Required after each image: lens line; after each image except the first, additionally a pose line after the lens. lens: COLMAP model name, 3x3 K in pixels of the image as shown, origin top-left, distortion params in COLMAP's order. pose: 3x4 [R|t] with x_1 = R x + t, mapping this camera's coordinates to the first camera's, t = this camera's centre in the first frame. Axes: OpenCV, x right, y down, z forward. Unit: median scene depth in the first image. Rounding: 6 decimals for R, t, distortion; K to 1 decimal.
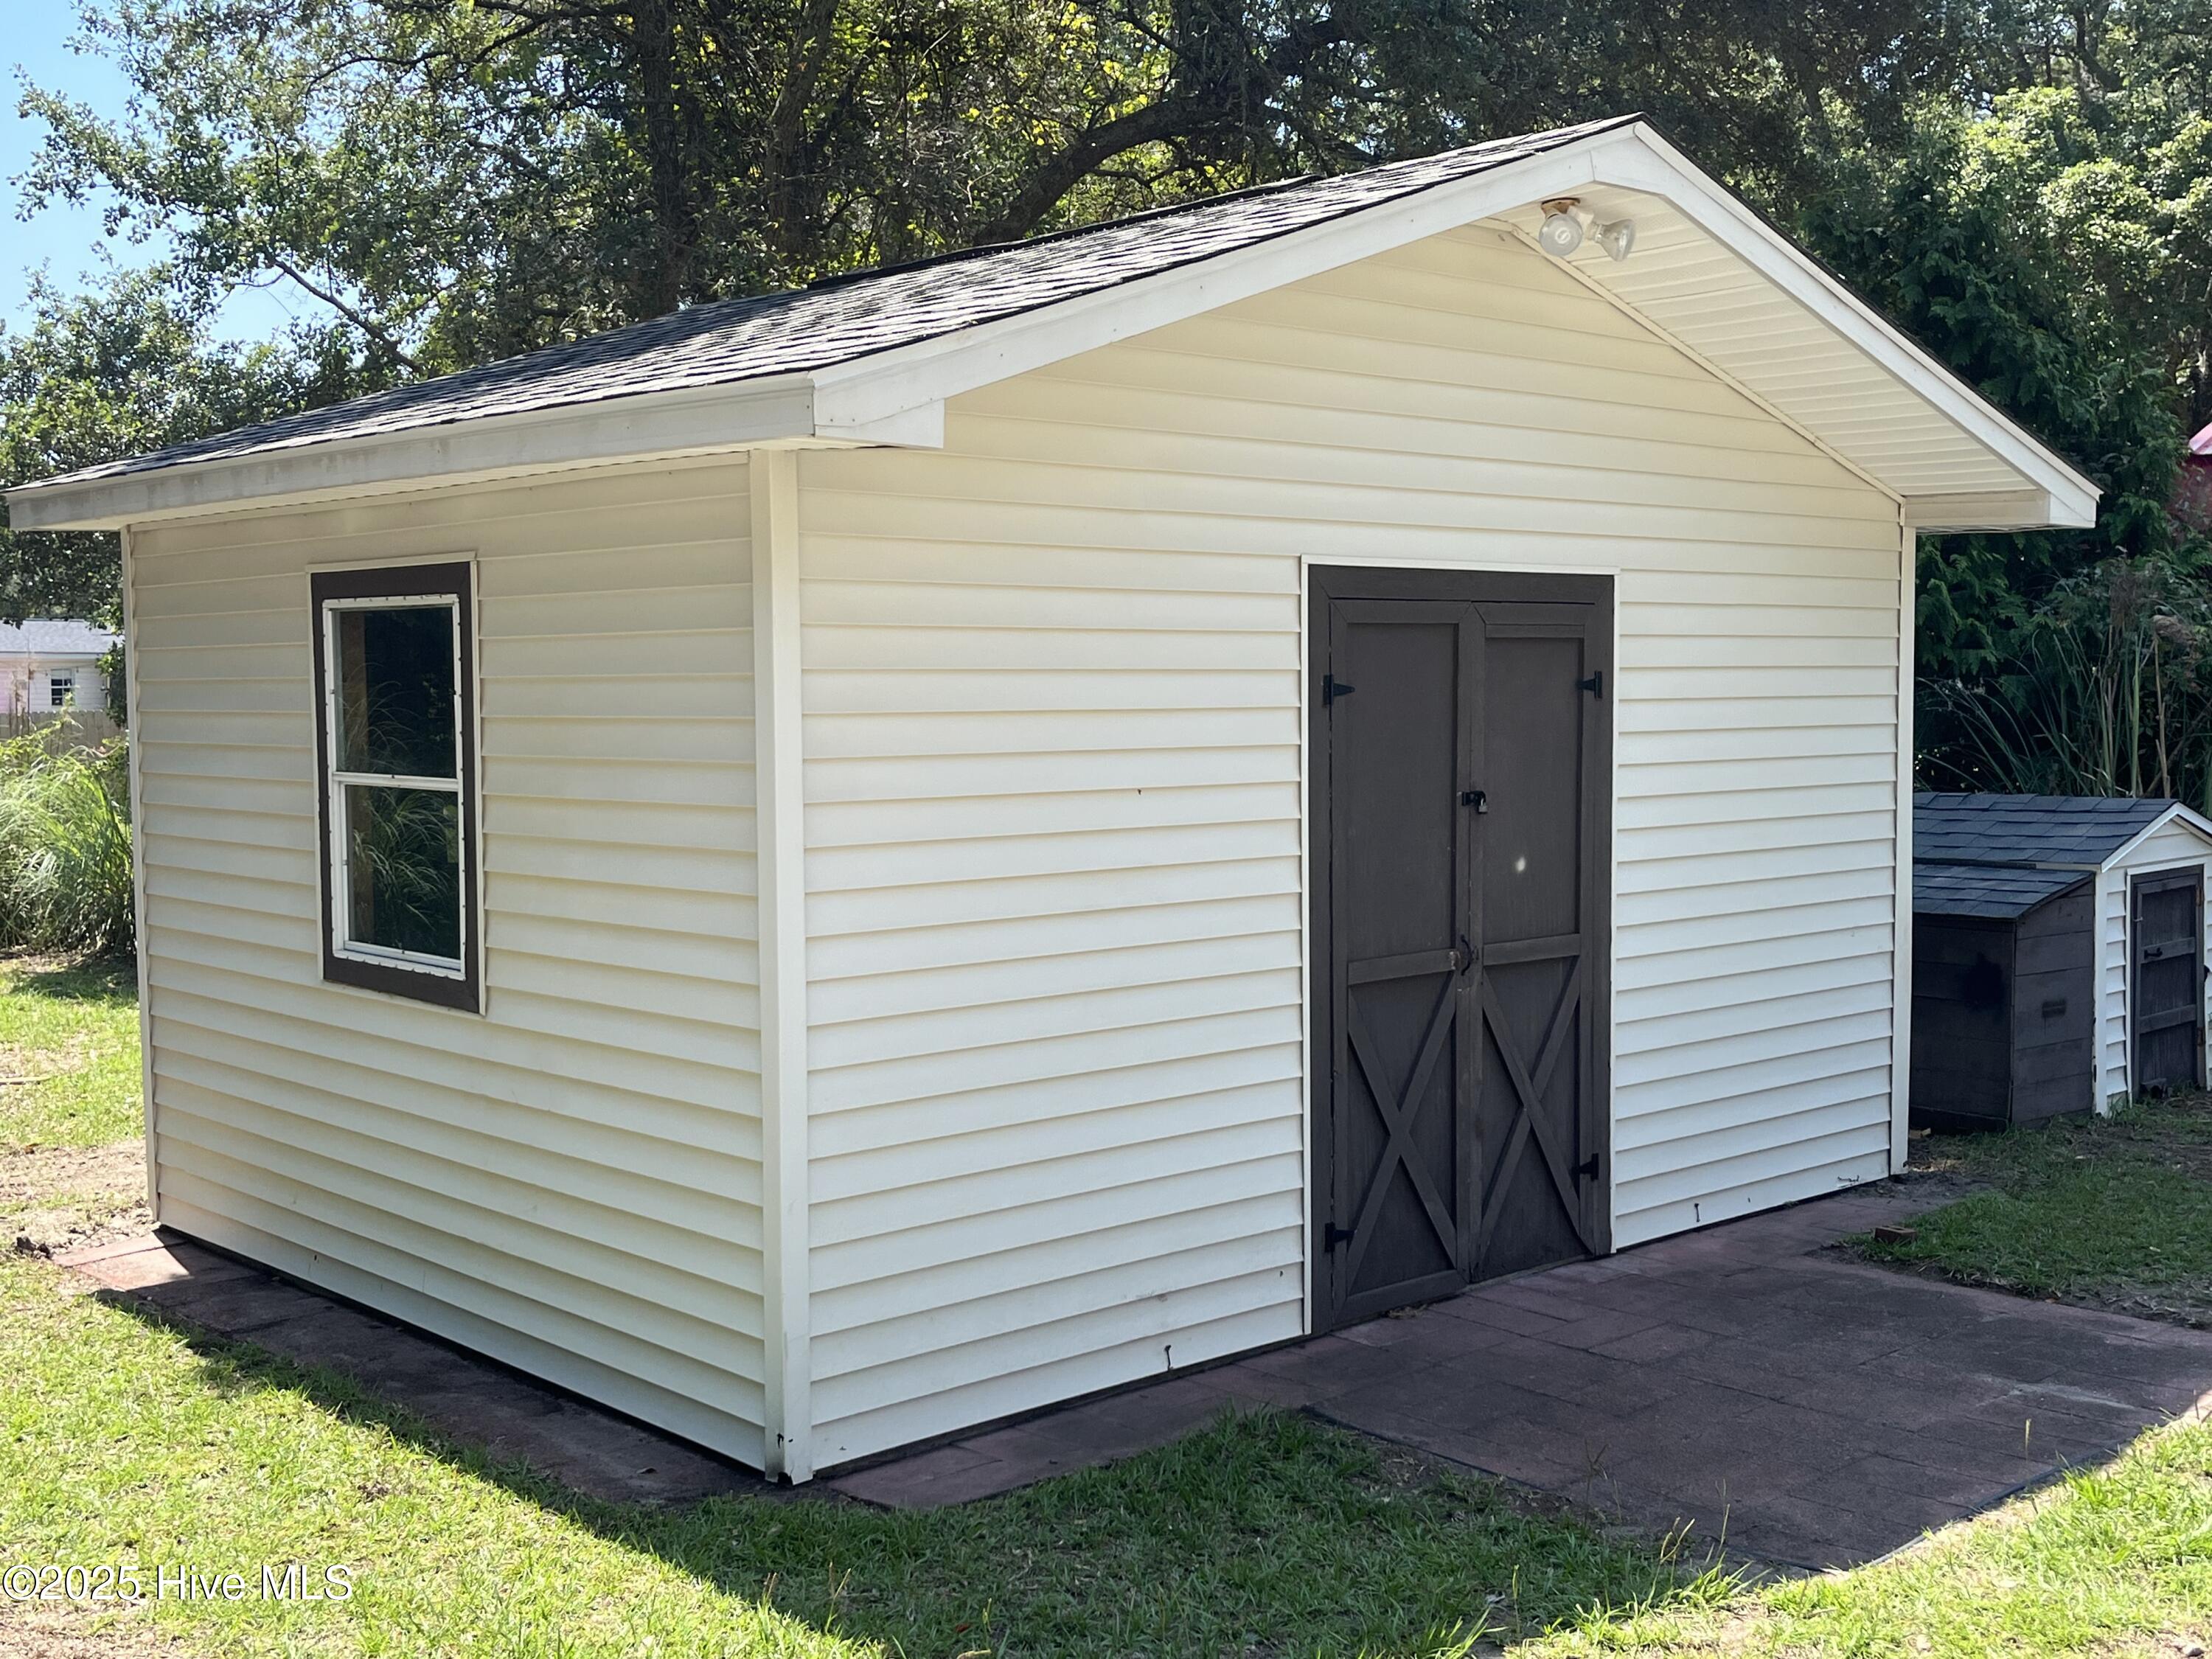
lens RADIAL K [[2424.5, 0, 1105.0], [0, 2424.5, 828.7], [0, 0, 1]] dist [-0.010931, 0.000000]
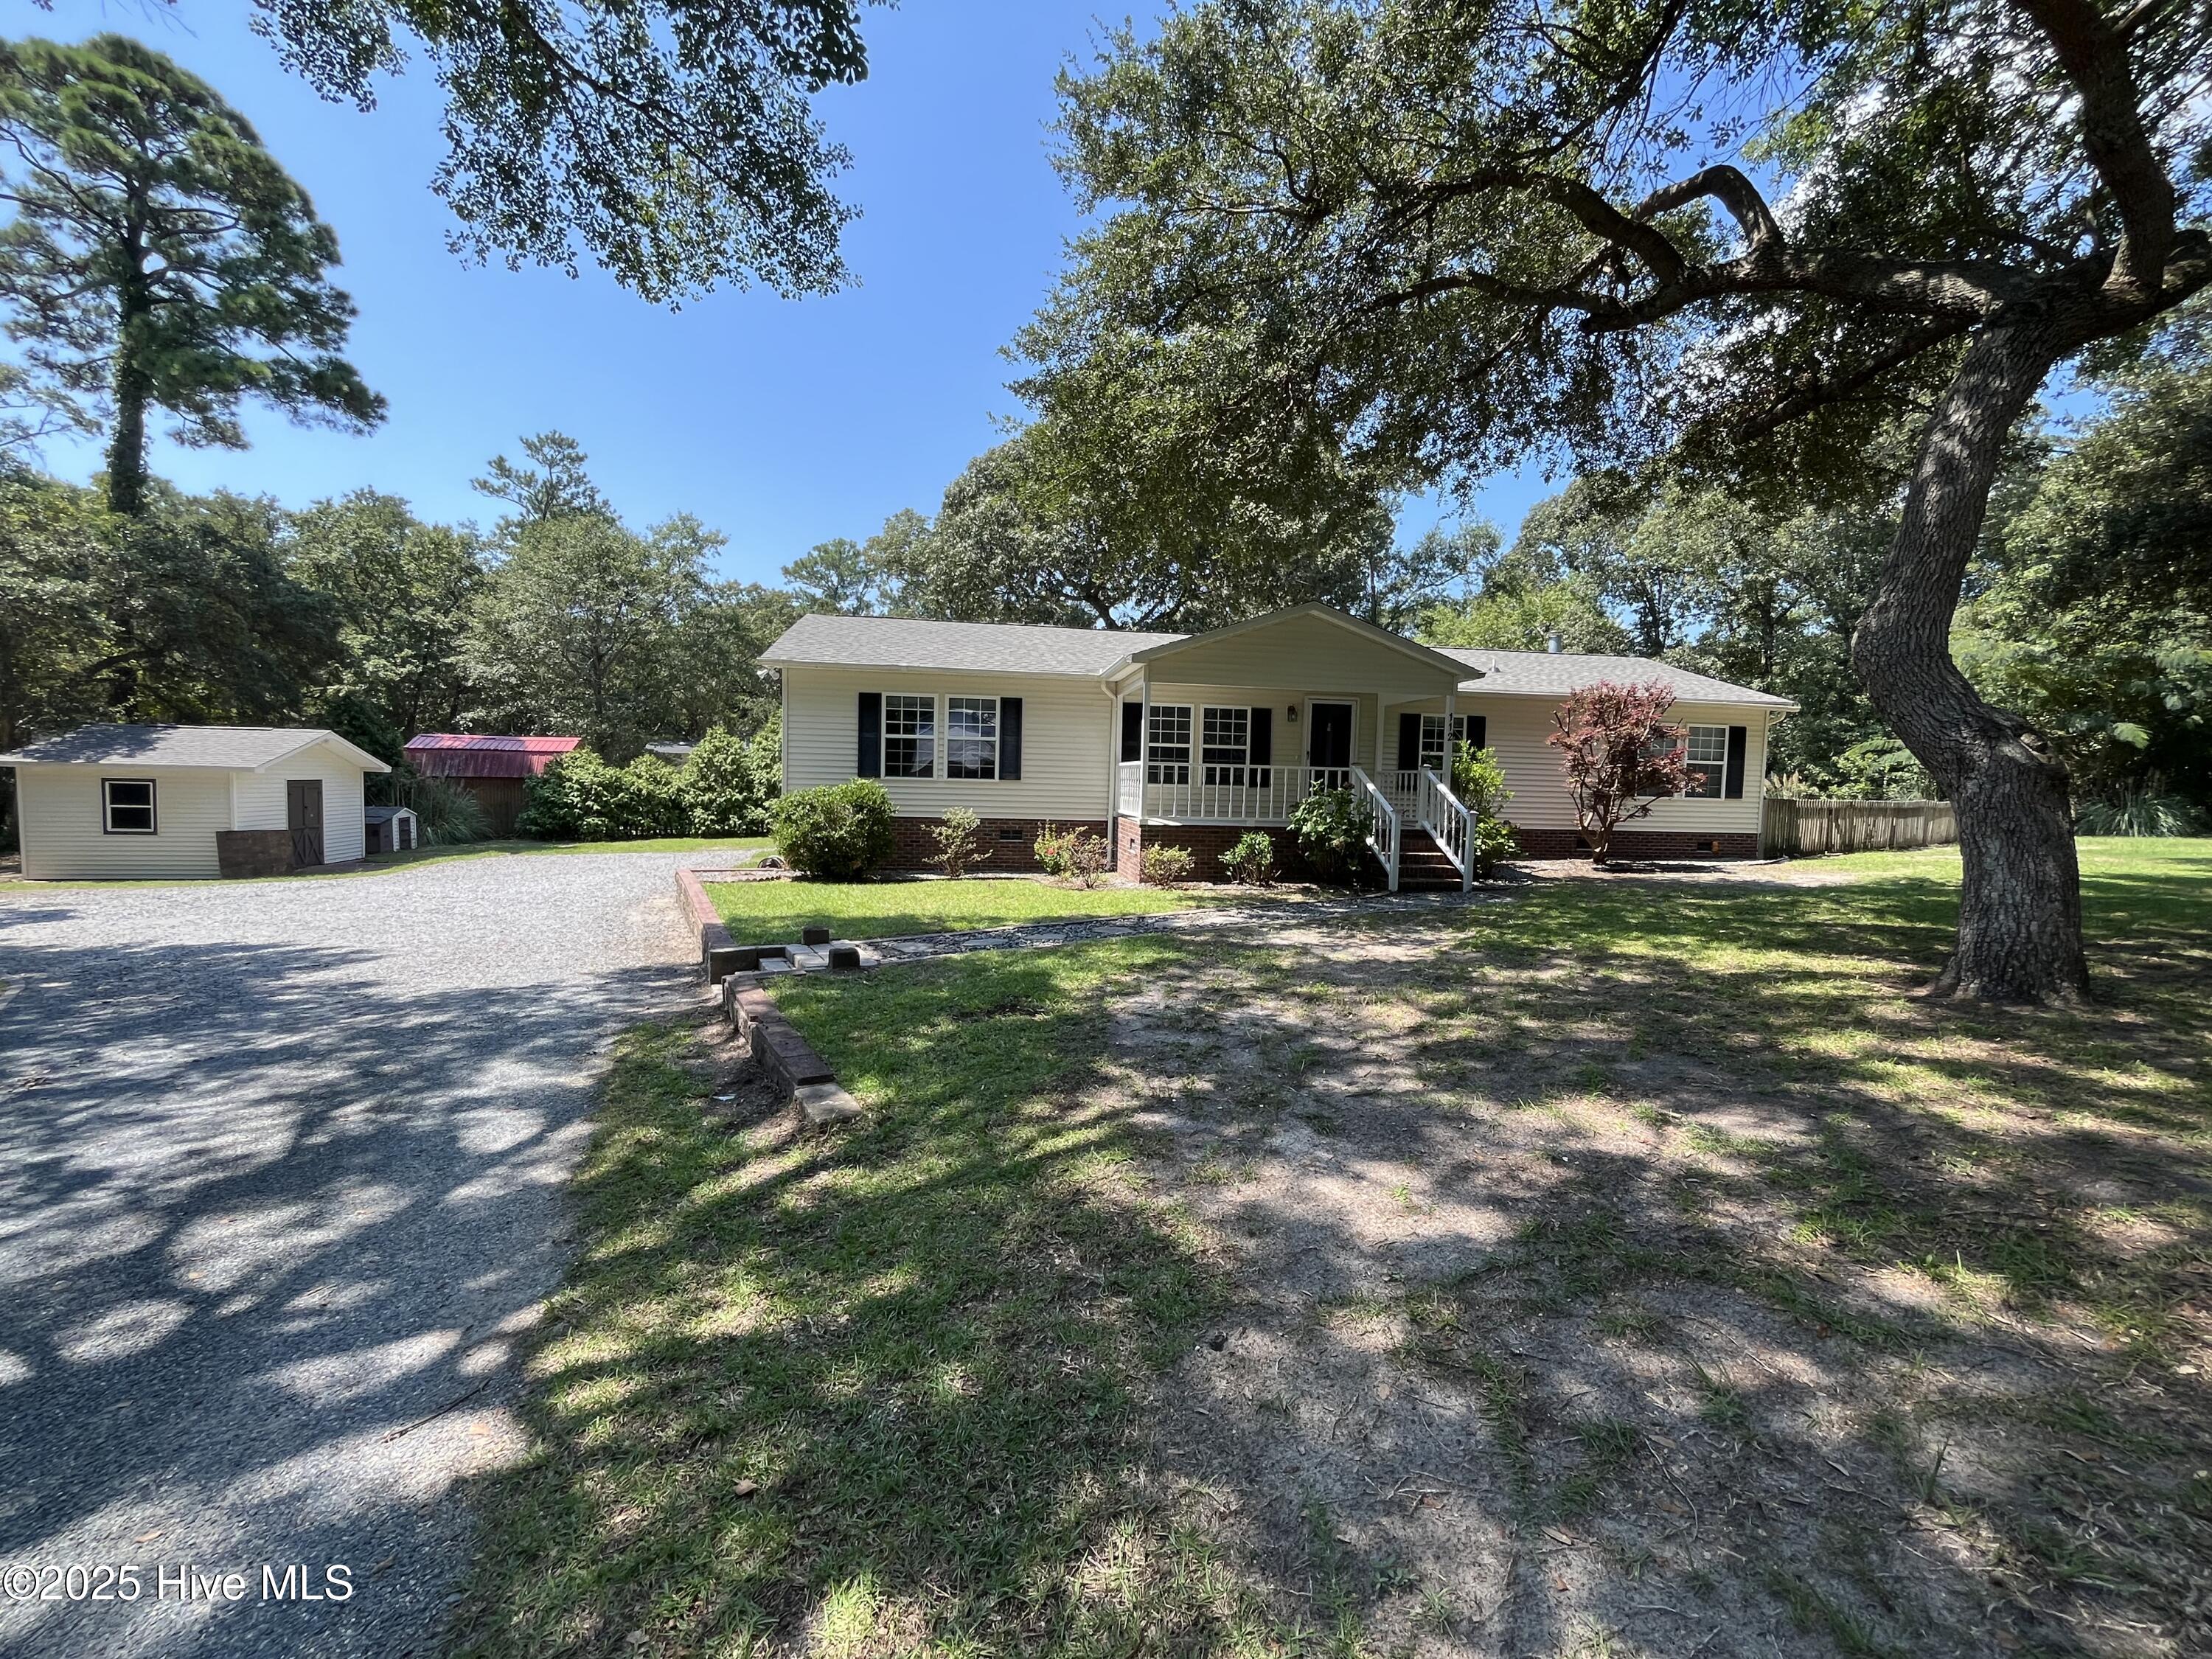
lens RADIAL K [[894.3, 0, 1097.2], [0, 894.3, 827.7], [0, 0, 1]] dist [0.000902, 0.001396]
pose [[0.483659, -0.035154, 0.874550, -1.187049], [0.024379, 0.999346, 0.026688, 0.042931], [-0.874917, 0.008412, 0.484200, -2.783308]]
